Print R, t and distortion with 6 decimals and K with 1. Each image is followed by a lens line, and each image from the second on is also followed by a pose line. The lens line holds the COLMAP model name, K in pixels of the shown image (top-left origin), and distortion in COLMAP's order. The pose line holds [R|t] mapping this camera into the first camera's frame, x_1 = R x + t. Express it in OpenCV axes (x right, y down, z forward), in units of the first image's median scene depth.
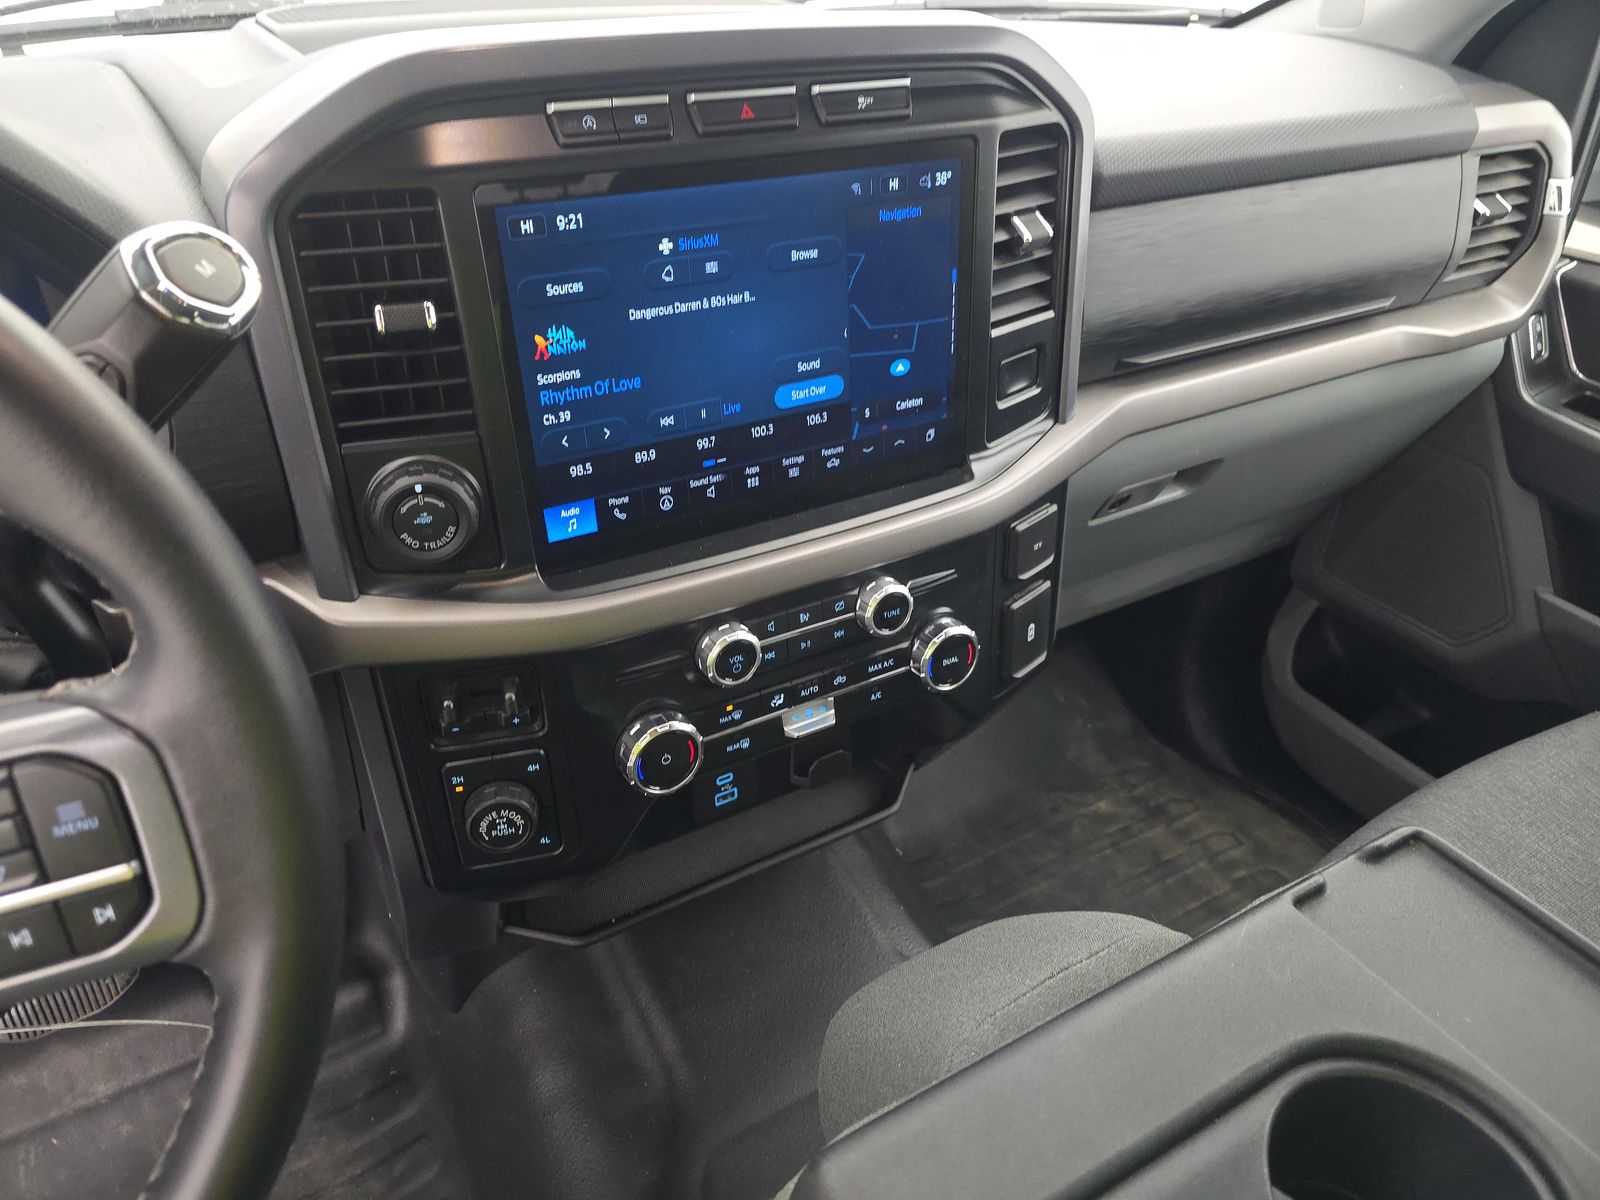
lens RADIAL K [[1046.2, 0, 800.0], [0, 1046.2, 600.0], [0, 0, 1]] dist [0.004826, 0.000828]
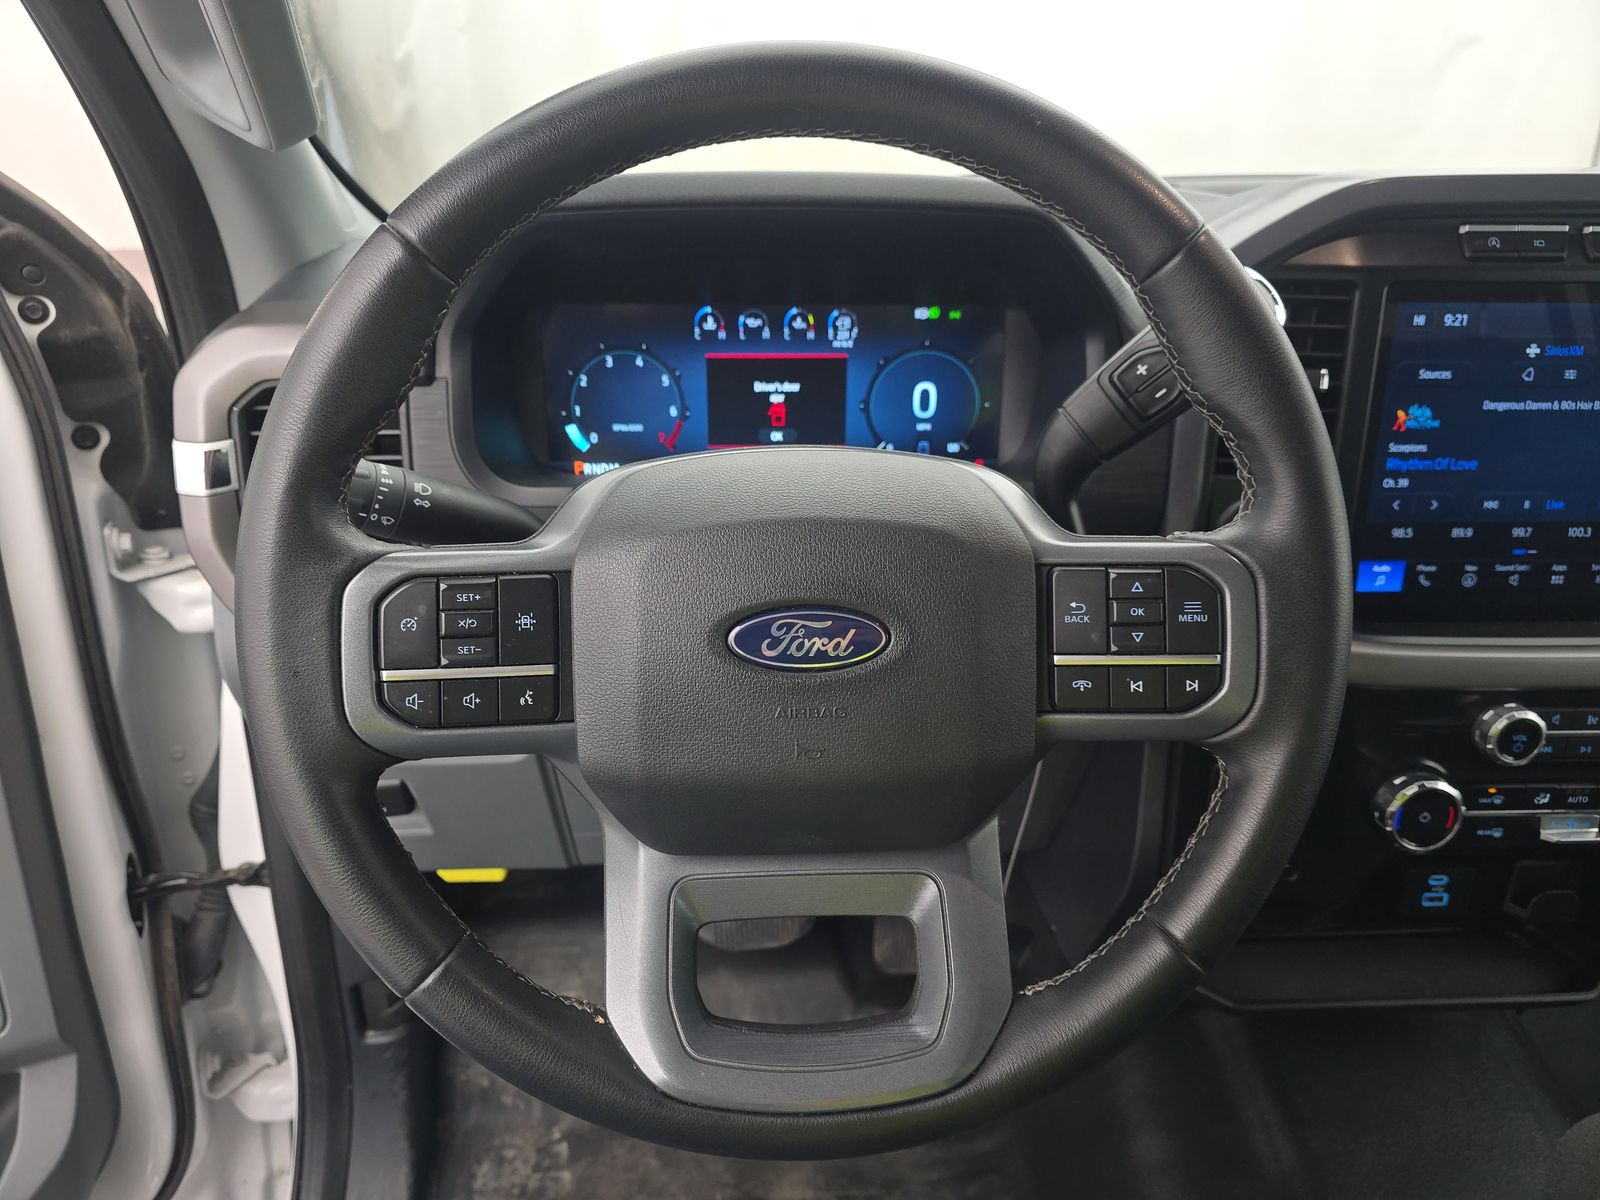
lens RADIAL K [[1046.2, 0, 800.0], [0, 1046.2, 600.0], [0, 0, 1]] dist [0.004826, 0.000828]
pose [[0.889720, 0.164592, -0.425803, -0.290547], [-0.250031, 0.956094, -0.152868, 0.277370], [0.381947, 0.242474, 0.891809, -0.237530]]
